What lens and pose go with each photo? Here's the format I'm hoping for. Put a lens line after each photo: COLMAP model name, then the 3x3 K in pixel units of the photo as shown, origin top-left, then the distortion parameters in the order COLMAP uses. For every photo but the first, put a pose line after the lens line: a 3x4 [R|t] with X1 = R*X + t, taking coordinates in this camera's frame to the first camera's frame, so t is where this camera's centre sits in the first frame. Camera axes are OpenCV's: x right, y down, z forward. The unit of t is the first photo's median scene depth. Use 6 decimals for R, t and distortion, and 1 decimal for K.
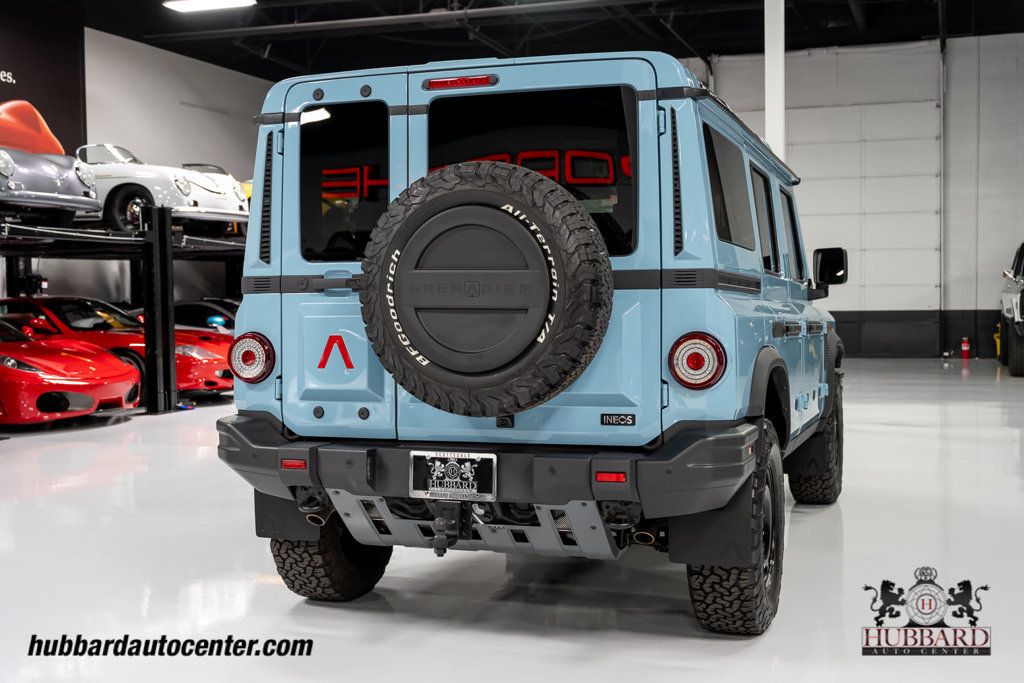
lens RADIAL K [[1301.5, 0, 526.9], [0, 1301.5, 348.2], [0, 0, 1]] dist [0.004068, -0.002946]
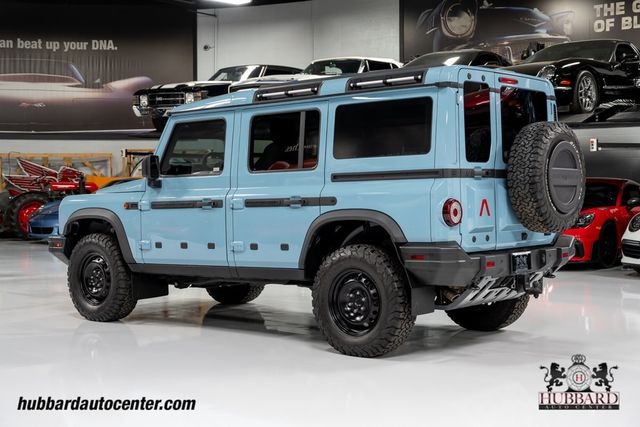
lens RADIAL K [[1016.0, 0, 320.0], [0, 1016.0, 213.5], [0, 0, 1]] dist [0.013978, 0.011879]
pose [[0.339963, -0.018516, 0.940257, -1.725098], [0.039724, 0.999197, 0.005314, -0.006510], [-0.939600, 0.035544, 0.340425, 0.722107]]
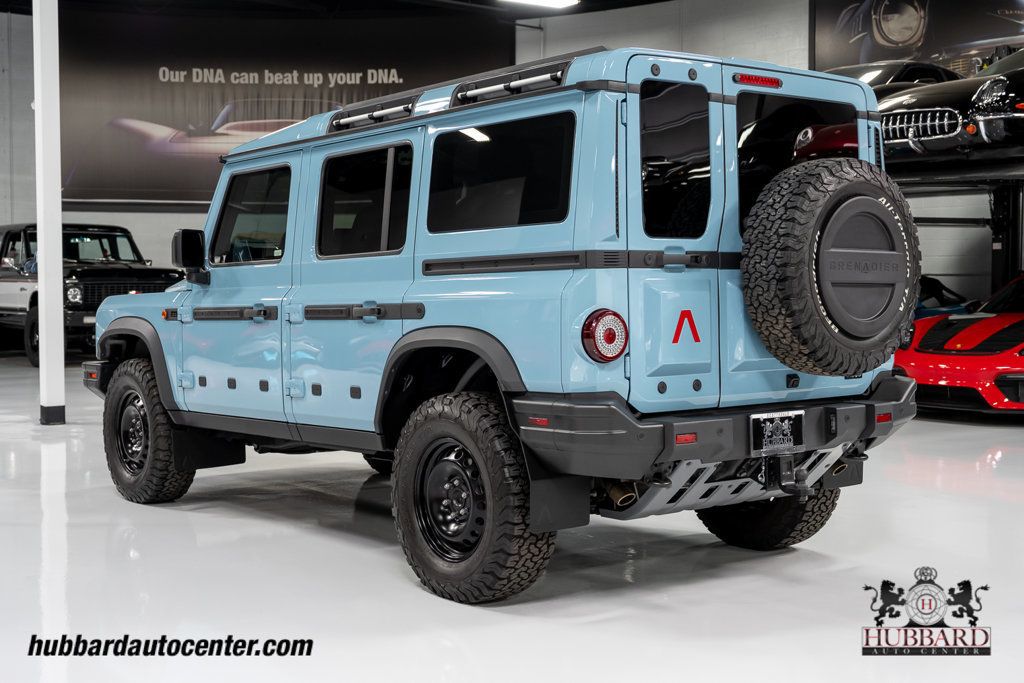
lens RADIAL K [[1386.1, 0, 512.0], [0, 1386.1, 341.5], [0, 0, 1]] dist [0.012558, 0.008768]
pose [[0.521225, -0.029879, 0.852896, -1.169407], [0.031419, 0.999381, 0.015810, -0.006855], [-0.852841, 0.018556, 0.521841, 0.559452]]
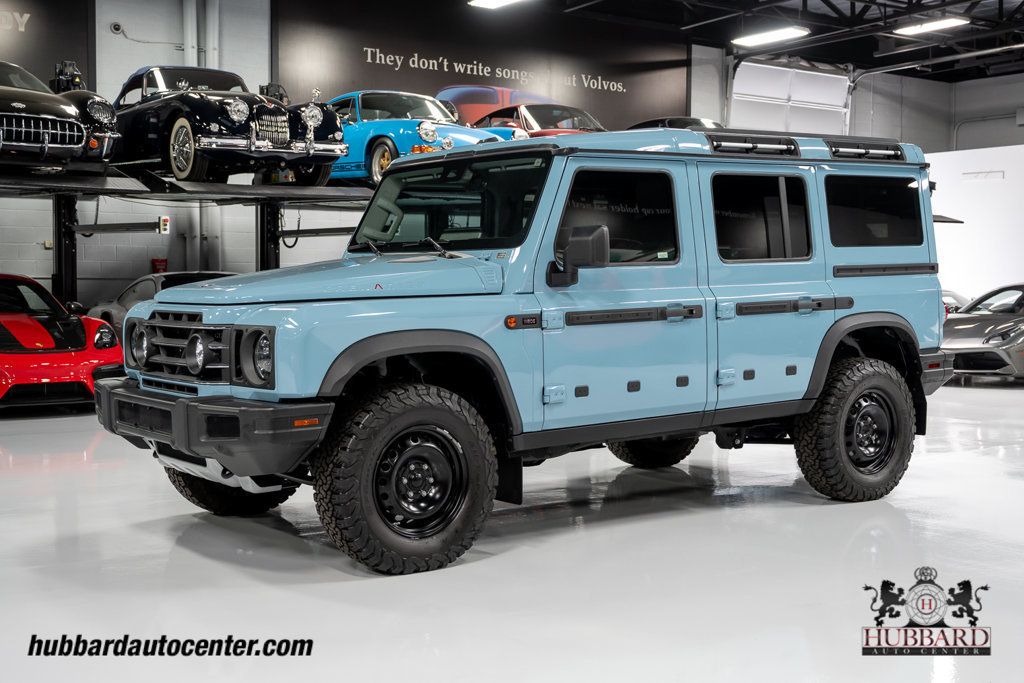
lens RADIAL K [[1301.5, 0, 526.9], [0, 1301.5, 348.2], [0, 0, 1]] dist [0.004068, -0.002946]
pose [[-0.839264, -0.018268, 0.543416, -0.710836], [0.031618, 0.996105, 0.082316, -0.104700], [-0.542803, 0.086267, -0.835418, 2.798848]]
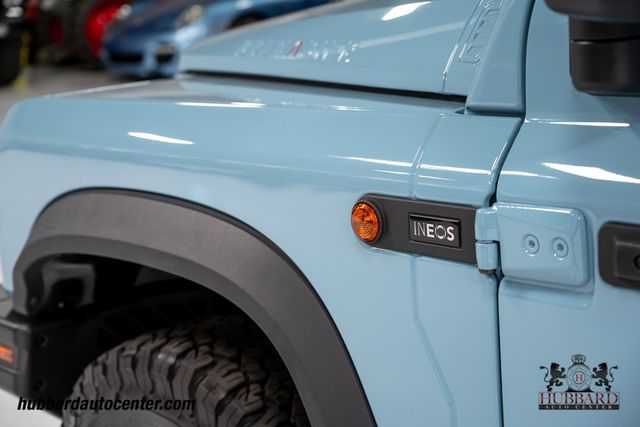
lens RADIAL K [[1231.4, 0, 320.0], [0, 1231.4, 213.5], [0, 0, 1]] dist [0.004387, 0.023550]
pose [[0.473596, -0.202438, 0.857161, -0.283404], [0.085824, 0.979202, 0.183841, -0.086899], [-0.876550, -0.013502, 0.481121, 1.600143]]
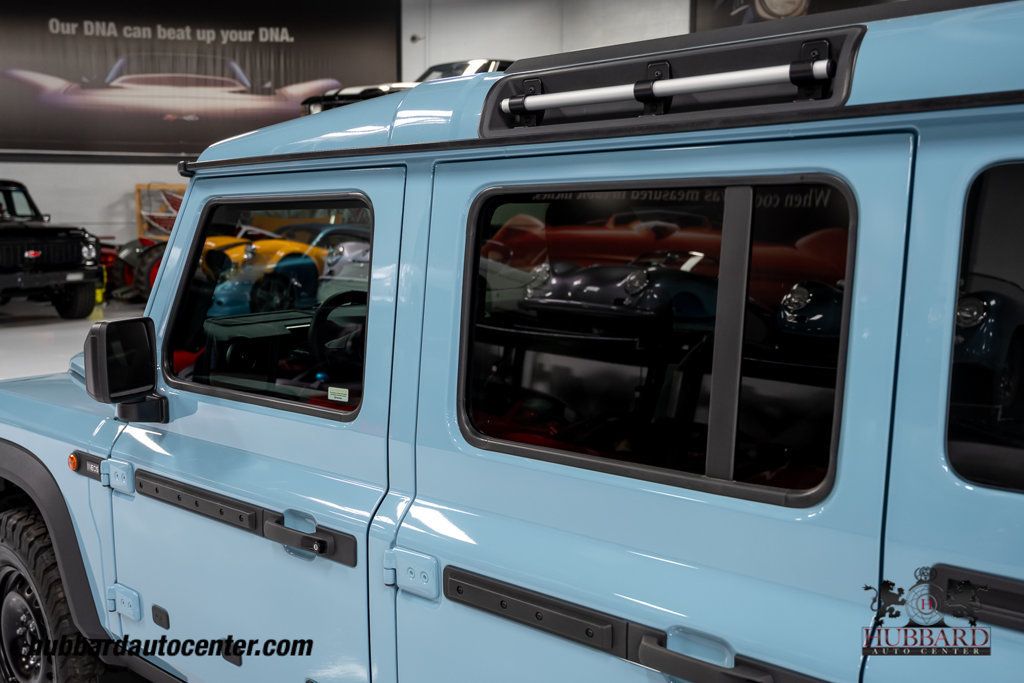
lens RADIAL K [[1009.1, 0, 507.8], [0, 1009.1, 343.6], [0, 0, 1]] dist [0.000834, 0.011270]
pose [[0.373253, -0.122124, 0.919657, -0.461422], [0.031552, 0.992396, 0.118977, -0.161179], [-0.927193, -0.015392, 0.374267, 1.271240]]
